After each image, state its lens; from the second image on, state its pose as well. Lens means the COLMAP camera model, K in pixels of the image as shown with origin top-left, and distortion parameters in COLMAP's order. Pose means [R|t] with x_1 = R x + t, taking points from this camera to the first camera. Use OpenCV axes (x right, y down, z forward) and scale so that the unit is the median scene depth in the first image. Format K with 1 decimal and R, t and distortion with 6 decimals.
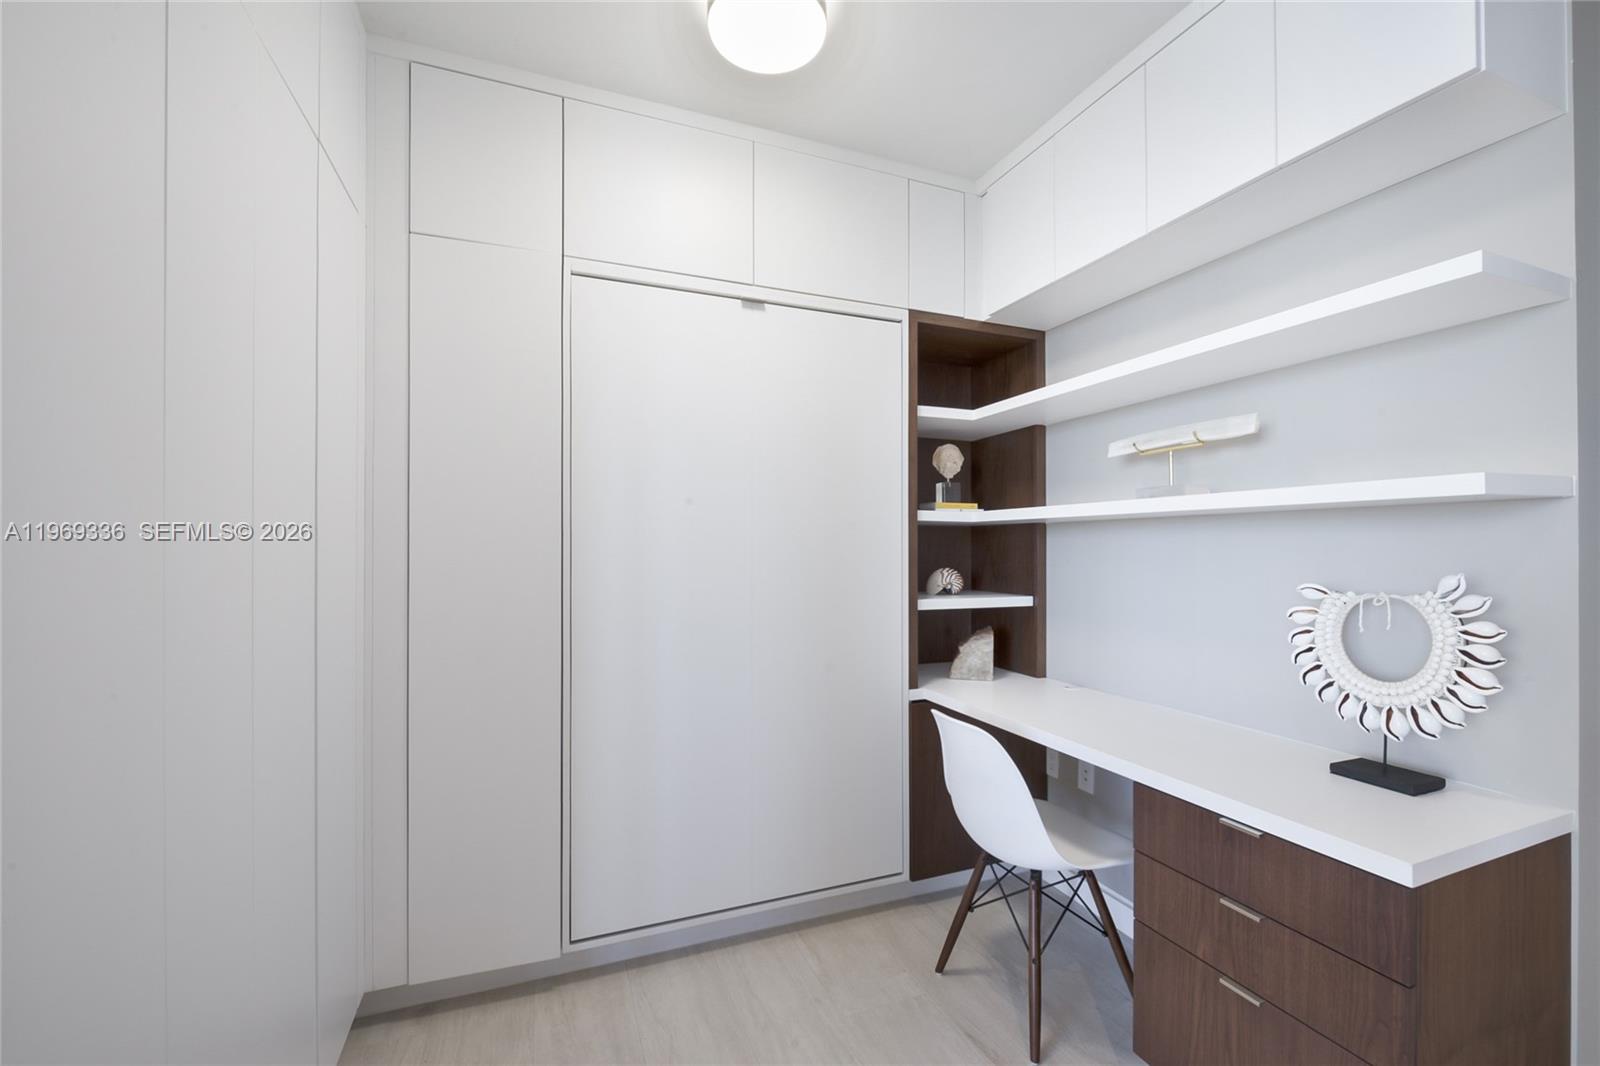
lens RADIAL K [[643.9, 0, 761.3], [0, 643.9, 537.2], [0, 0, 1]] dist [-0.002763, 0.000006]
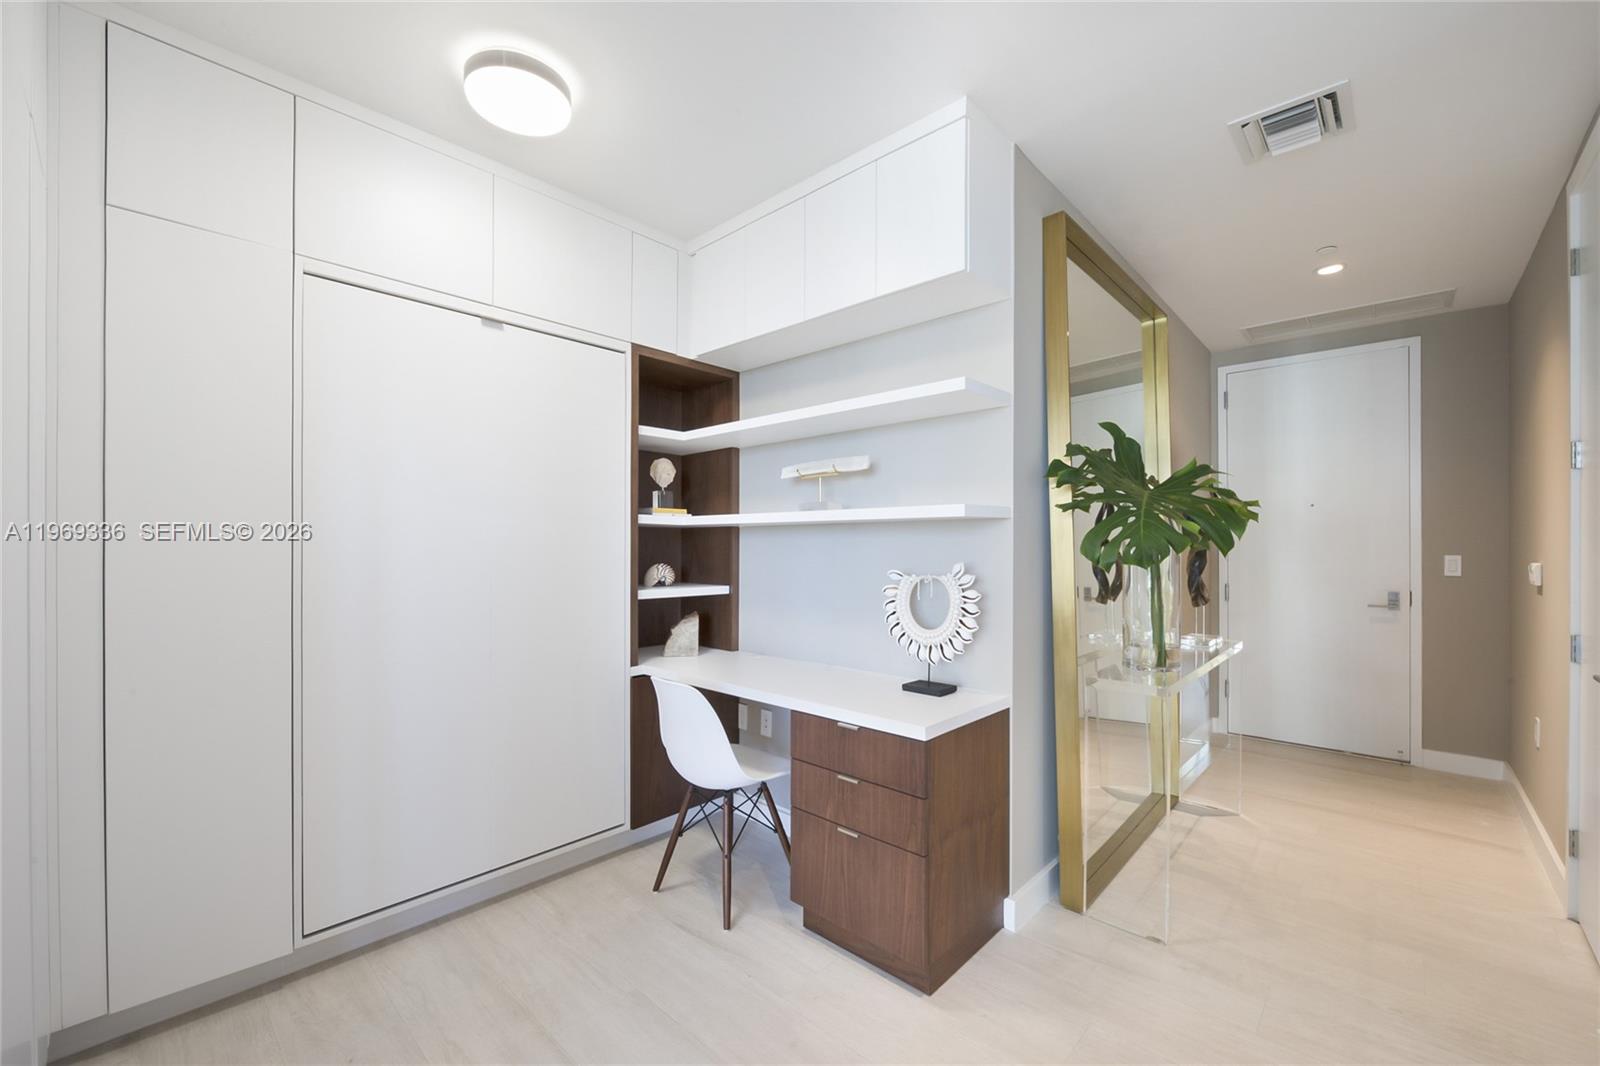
lens RADIAL K [[643.9, 0, 761.3], [0, 643.9, 537.2], [0, 0, 1]] dist [-0.002763, 0.000006]
pose [[0.903402, 0.004310, 0.428774, -0.074787], [-0.005713, 0.999982, 0.001986, -0.005752], [-0.428757, -0.004244, 0.903410, -0.203913]]
